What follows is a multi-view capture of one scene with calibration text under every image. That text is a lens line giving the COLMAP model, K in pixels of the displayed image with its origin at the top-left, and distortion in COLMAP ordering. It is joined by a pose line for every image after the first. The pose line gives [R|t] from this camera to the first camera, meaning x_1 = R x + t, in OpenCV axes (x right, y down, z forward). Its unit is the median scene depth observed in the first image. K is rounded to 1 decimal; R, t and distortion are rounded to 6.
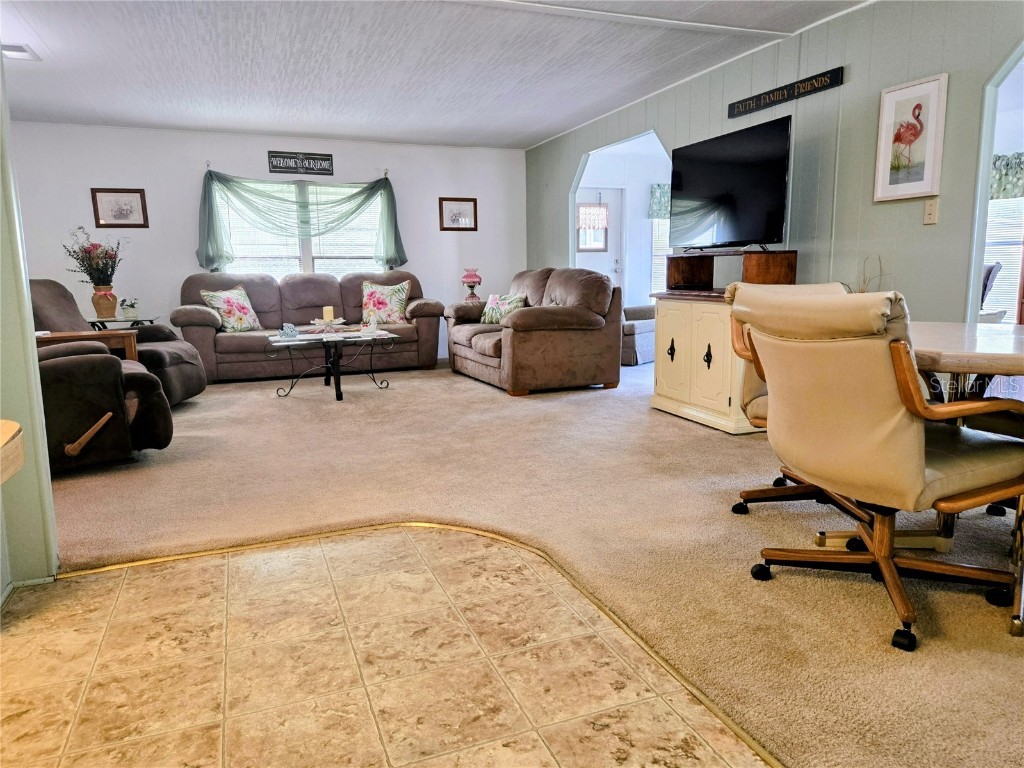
lens RADIAL K [[706.8, 0, 512.0], [0, 706.8, 384.0], [0, 0, 1]] dist [0.087490, -0.074040]
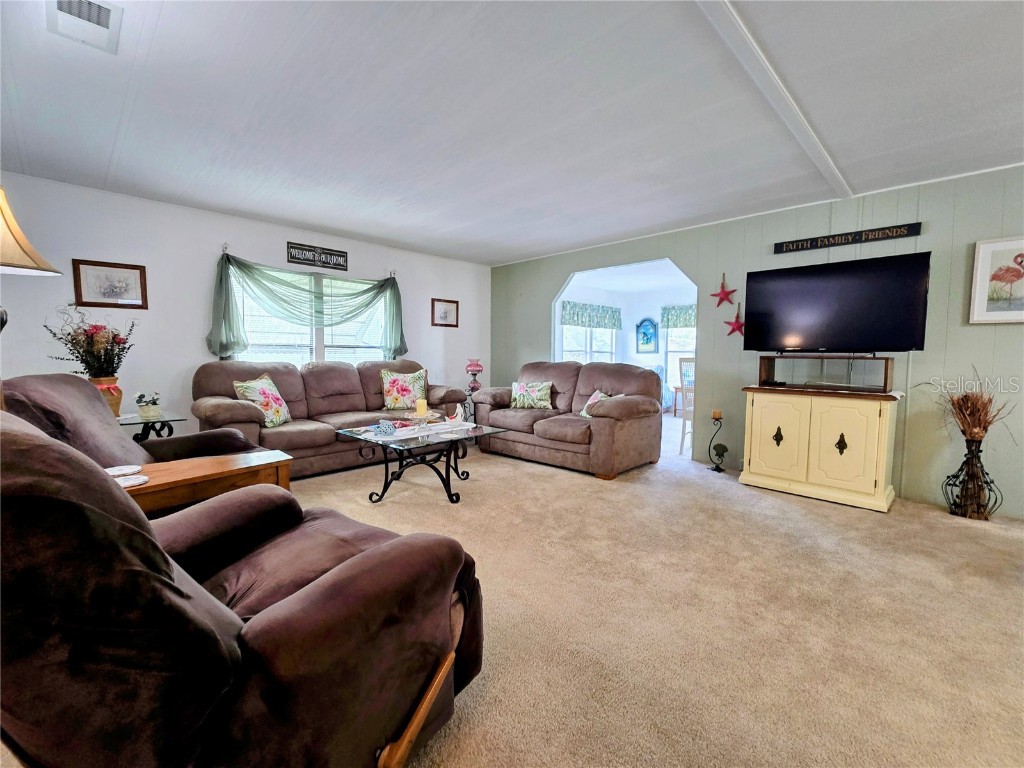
lens RADIAL K [[446.2, 0, 512.0], [0, 446.2, 384.0], [0, 0, 1]] dist [-0.000260, -0.000108]
pose [[0.913335, -0.004773, 0.407181, -0.320292], [0.043489, 0.995356, -0.085880, -0.060256], [-0.404880, 0.096145, 0.909301, 0.333977]]
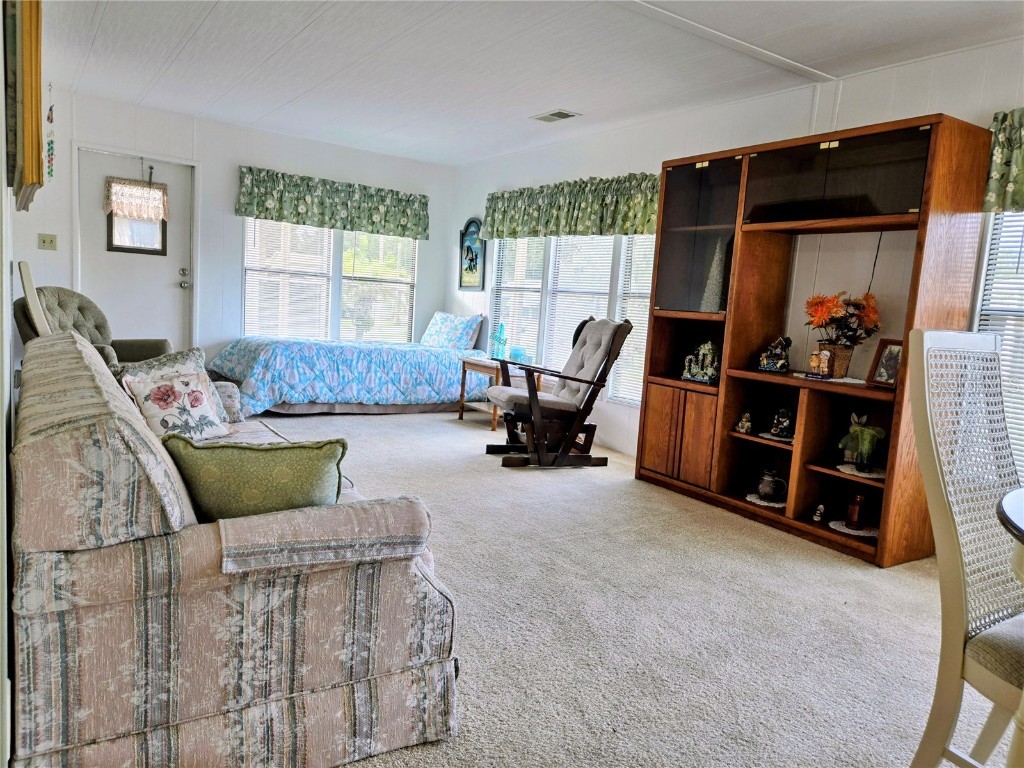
lens RADIAL K [[706.8, 0, 512.0], [0, 706.8, 384.0], [0, 0, 1]] dist [0.087490, -0.074040]
pose [[0.974383, 0.059914, 0.216766, 0.400321], [-0.052560, 0.997835, -0.039538, -0.069725], [-0.218666, 0.027131, 0.975423, 0.337581]]
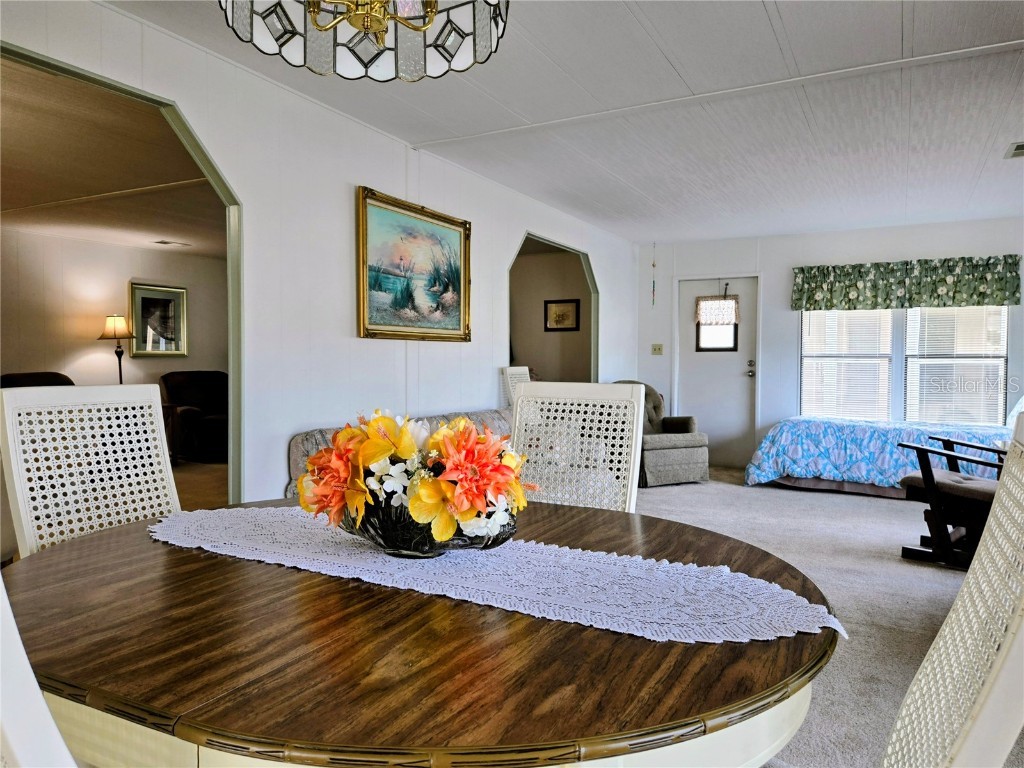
lens RADIAL K [[706.8, 0, 512.0], [0, 706.8, 384.0], [0, 0, 1]] dist [0.087490, -0.074040]
pose [[0.651863, 0.043111, -0.757110, 0.762622], [-0.133238, 0.989363, -0.058381, -0.081631], [0.746540, 0.138932, 0.650674, 0.335388]]
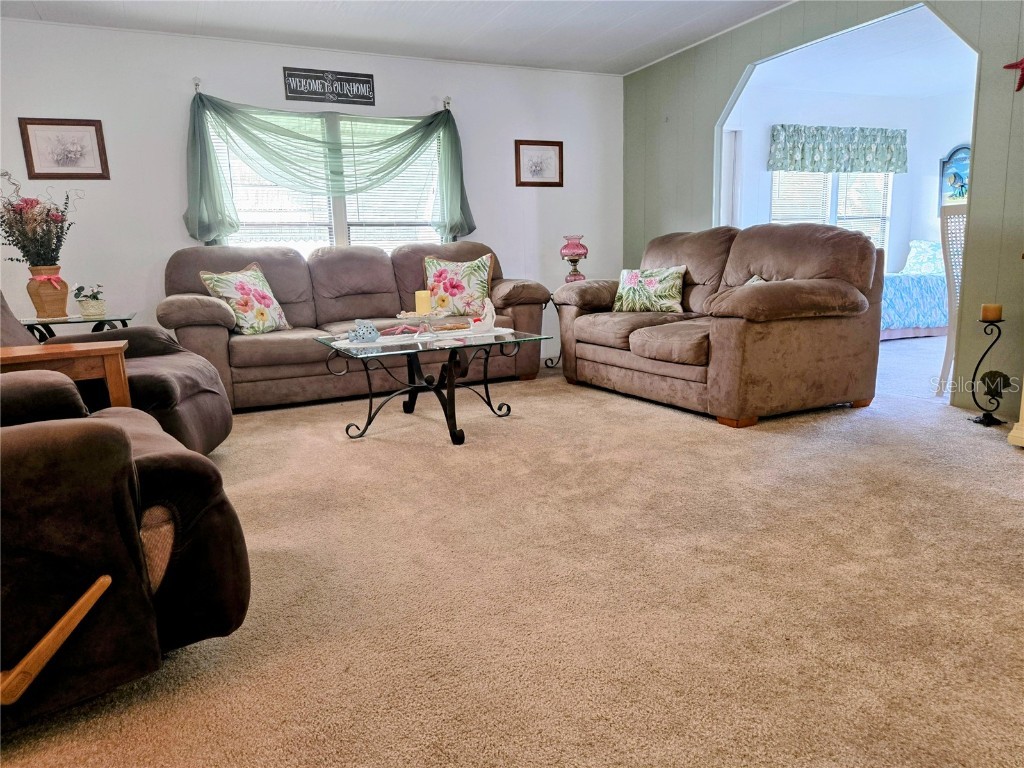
lens RADIAL K [[706.8, 0, 512.0], [0, 706.8, 384.0], [0, 0, 1]] dist [0.087490, -0.074040]
pose [[0.997343, -0.029679, 0.066528, -0.183918], [0.028511, 0.999423, 0.018443, -0.029911], [-0.067037, -0.016497, 0.997614, 0.305950]]
